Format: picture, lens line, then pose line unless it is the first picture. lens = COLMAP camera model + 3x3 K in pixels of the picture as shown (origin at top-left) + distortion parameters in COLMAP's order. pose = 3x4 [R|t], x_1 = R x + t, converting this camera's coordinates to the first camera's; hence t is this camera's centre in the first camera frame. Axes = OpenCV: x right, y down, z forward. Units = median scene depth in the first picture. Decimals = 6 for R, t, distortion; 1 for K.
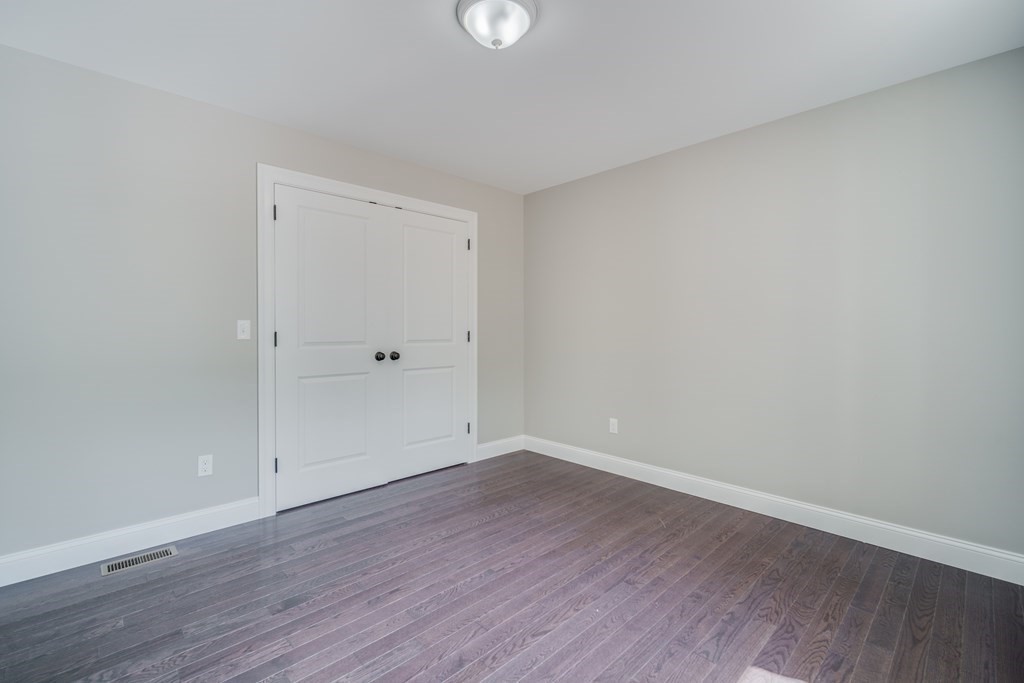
lens RADIAL K [[453.0, 0, 508.1], [0, 453.0, 331.1], [0, 0, 1]] dist [0.003394, -0.001457]
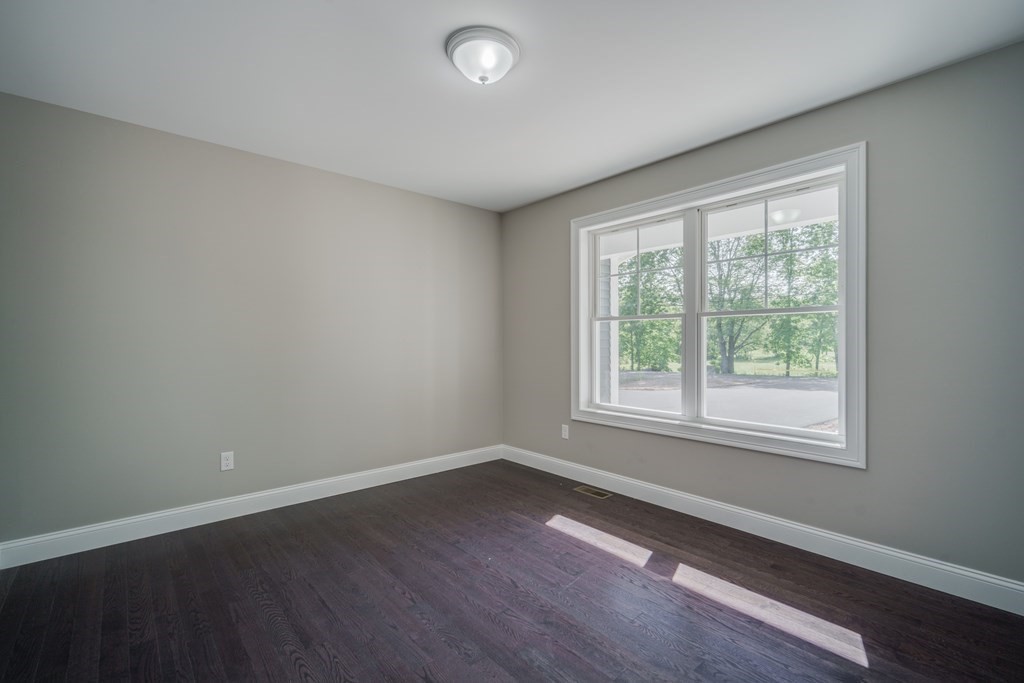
lens RADIAL K [[453.0, 0, 508.5], [0, 453.0, 341.8], [0, 0, 1]] dist [0.003394, -0.001457]
pose [[0.033501, 0.000497, 0.999439, -0.998904], [-0.000317, 1.000000, -0.000487, -0.009125], [-0.999439, -0.000301, 0.033501, 0.811223]]
